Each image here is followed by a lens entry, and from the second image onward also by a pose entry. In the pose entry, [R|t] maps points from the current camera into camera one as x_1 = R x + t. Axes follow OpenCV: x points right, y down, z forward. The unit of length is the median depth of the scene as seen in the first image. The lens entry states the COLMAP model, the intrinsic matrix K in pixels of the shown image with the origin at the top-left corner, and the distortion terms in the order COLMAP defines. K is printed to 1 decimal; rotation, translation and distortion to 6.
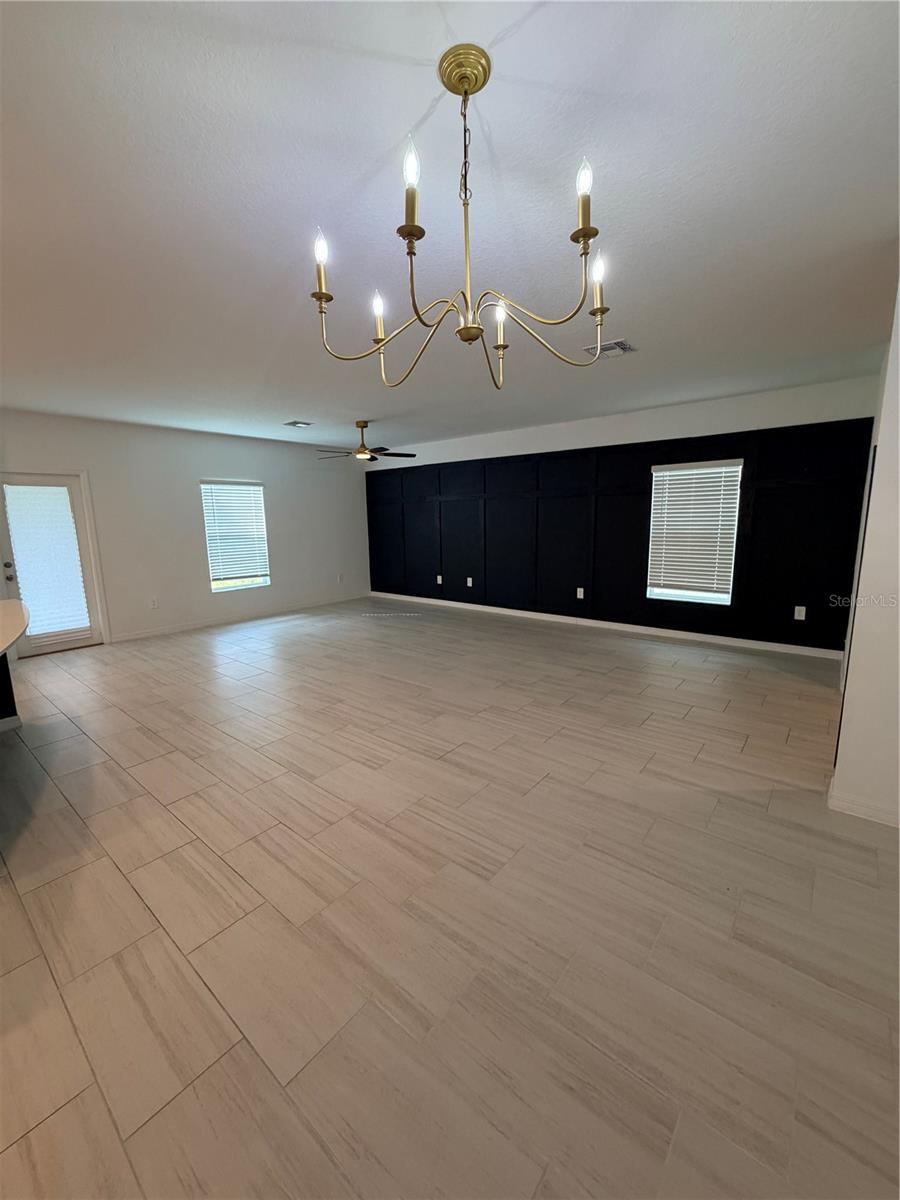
lens RADIAL K [[479.7, 0, 449.8], [0, 479.7, 598.2], [0, 0, 1]] dist [0.000739, -0.000318]
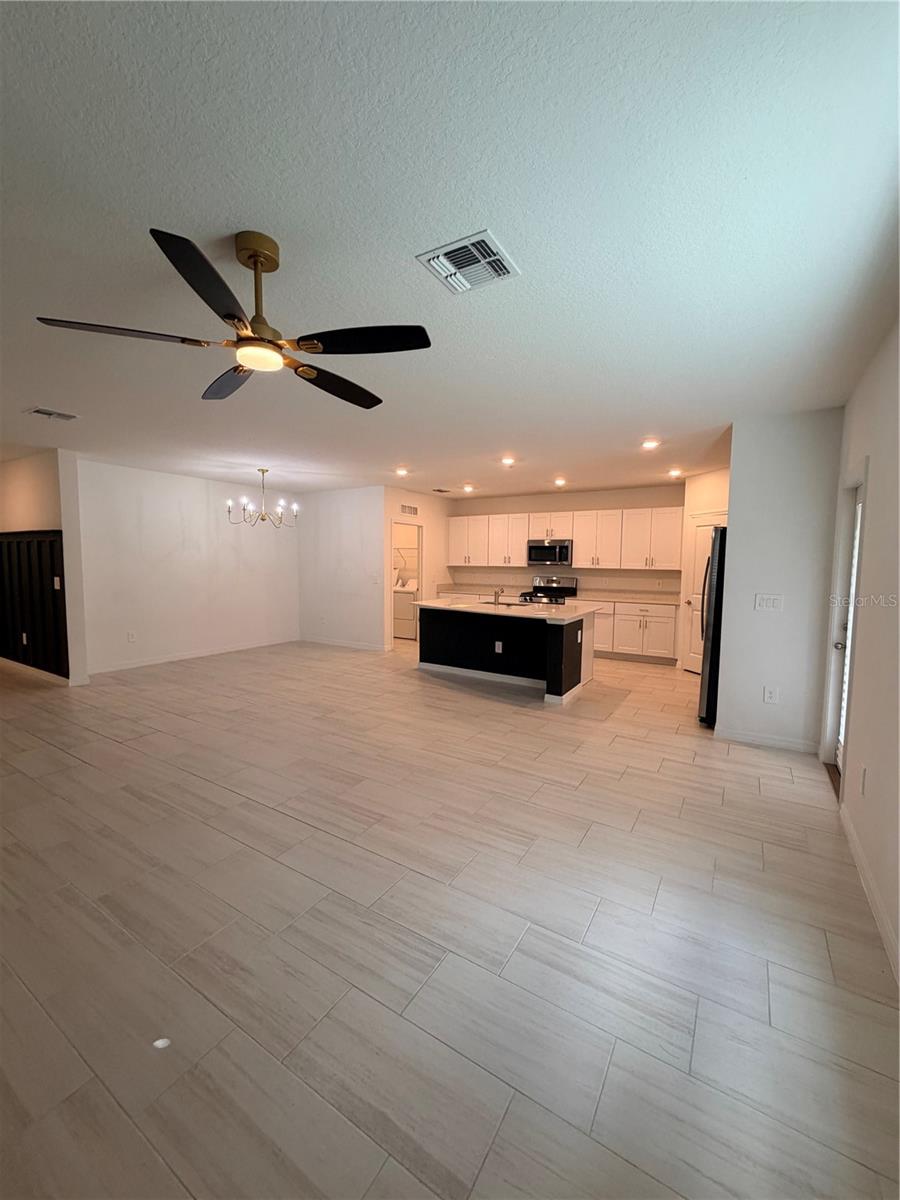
lens RADIAL K [[479.7, 0, 450.4], [0, 479.7, 597.6], [0, 0, 1]] dist [0.000739, -0.000318]
pose [[-0.990921, 0.016397, -0.133445, -0.311416], [-0.016931, 0.969414, 0.244847, -0.274458], [0.133378, 0.244884, -0.960334, 1.634920]]
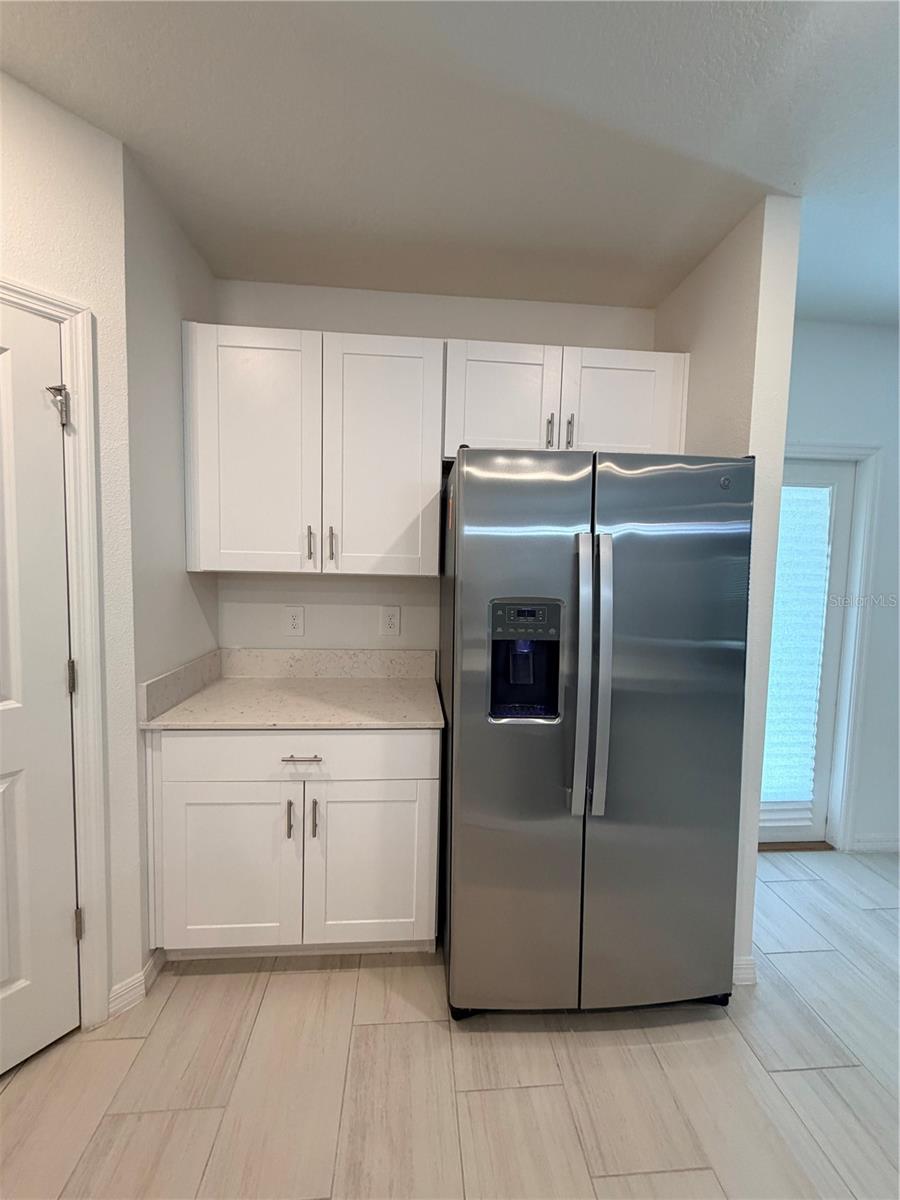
lens RADIAL K [[479.7, 0, 454.9], [0, 479.7, 594.1], [0, 0, 1]] dist [0.000739, -0.000318]
pose [[0.699359, 0.081443, -0.710116, -0.803970], [-0.157886, 0.986549, -0.042347, -0.068779], [0.697115, 0.141732, 0.702810, 0.513828]]
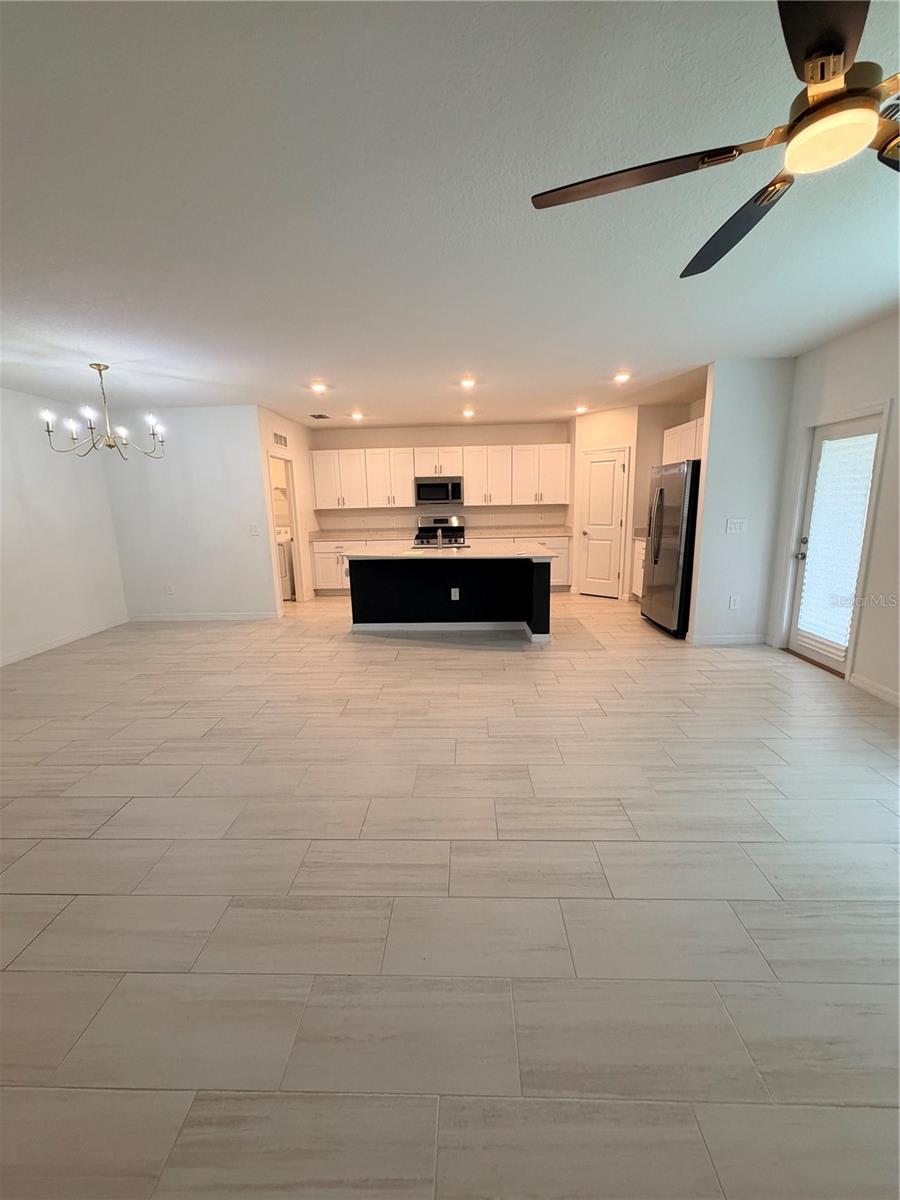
lens RADIAL K [[479.7, 0, 450.4], [0, 479.7, 597.4], [0, 0, 1]] dist [0.000739, -0.000318]
pose [[-0.790470, 0.154632, -0.592661, 0.078993], [-0.067416, 0.939763, 0.335113, -0.226230], [0.608780, 0.304852, -0.732429, 1.335998]]
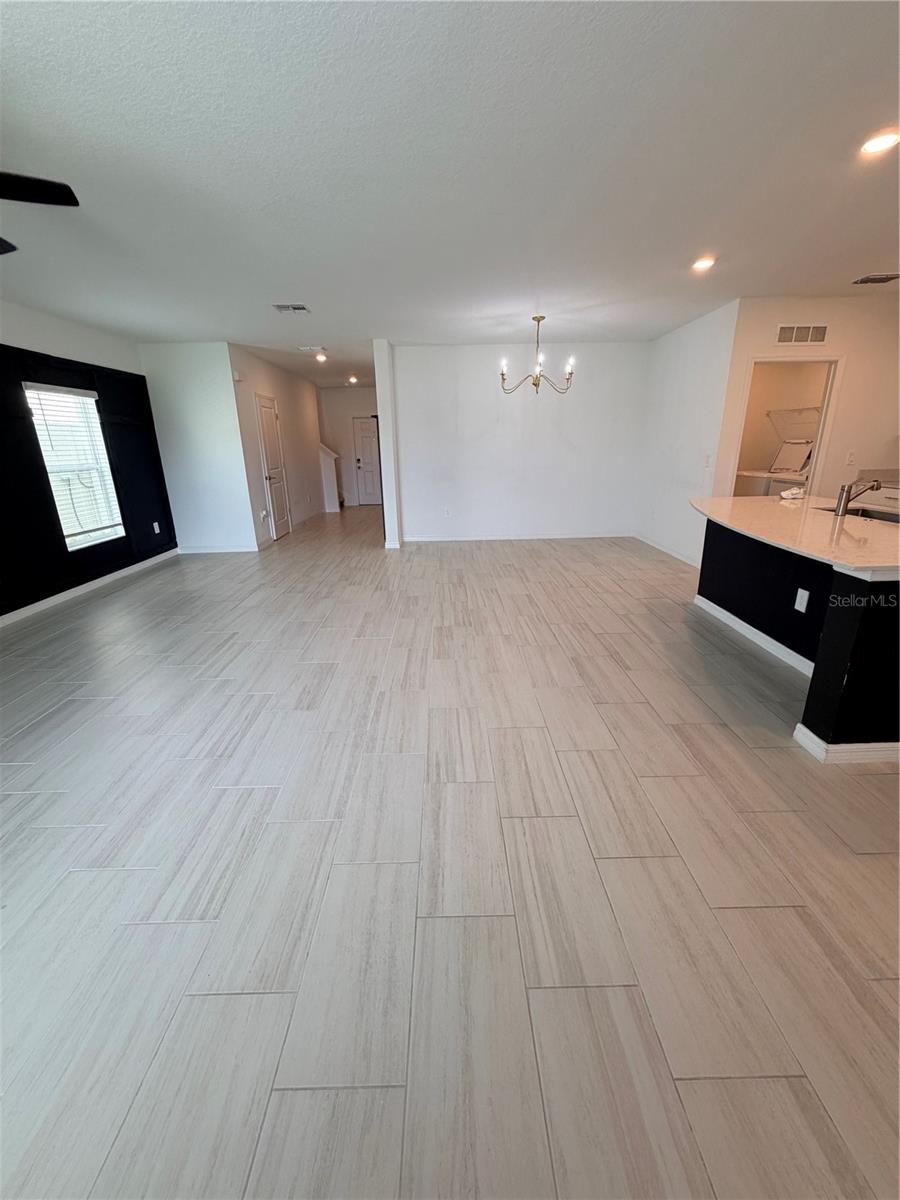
lens RADIAL K [[479.7, 0, 450.0], [0, 479.7, 597.8], [0, 0, 1]] dist [0.000739, -0.000318]
pose [[-0.644835, -0.202048, 0.737133, -0.748612], [0.162433, 0.906170, 0.390475, -0.171273], [-0.746862, 0.371526, -0.551511, 1.187344]]
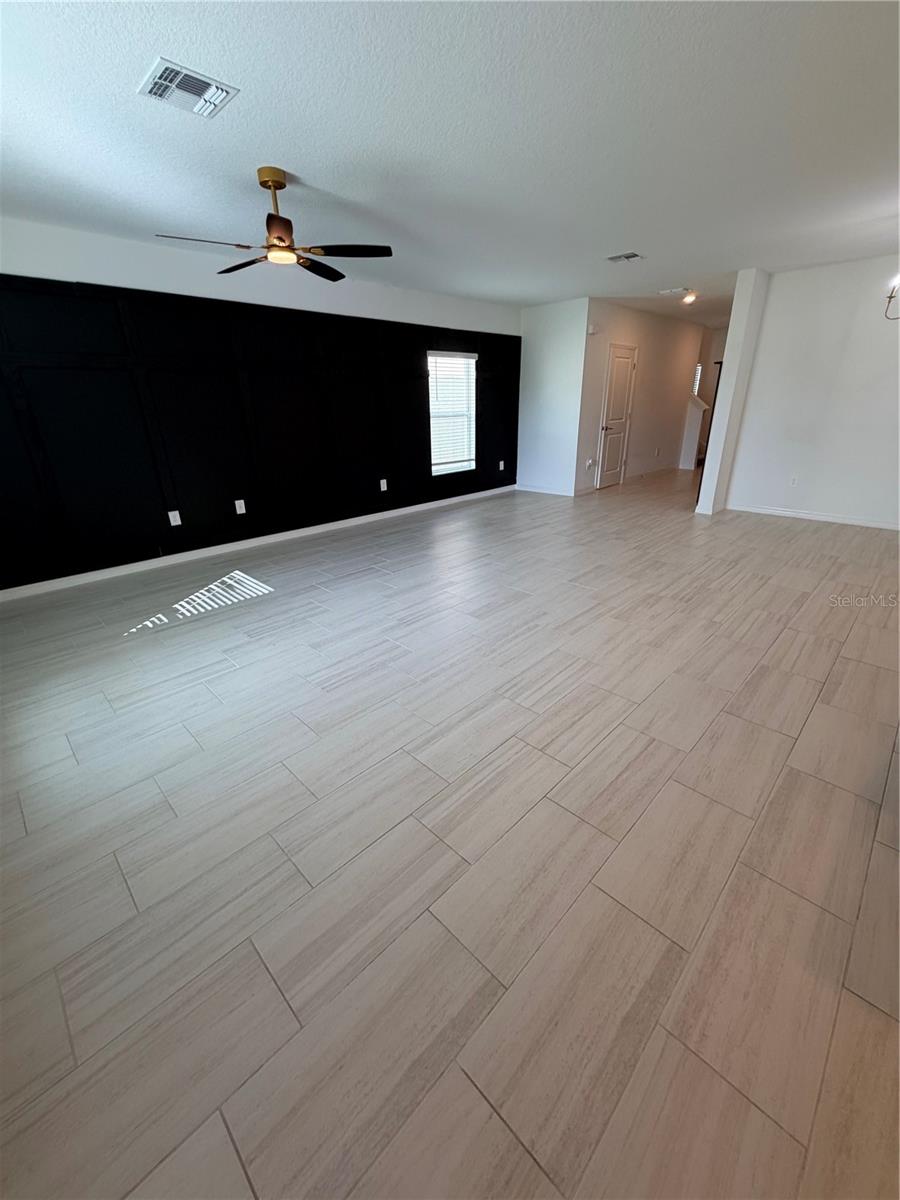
lens RADIAL K [[479.7, 0, 449.5], [0, 479.7, 597.7], [0, 0, 1]] dist [0.000739, -0.000318]
pose [[0.093351, -0.361290, 0.927769, -0.898154], [0.187570, 0.921534, 0.339989, -0.136471], [-0.977805, 0.142283, 0.153793, 0.984561]]
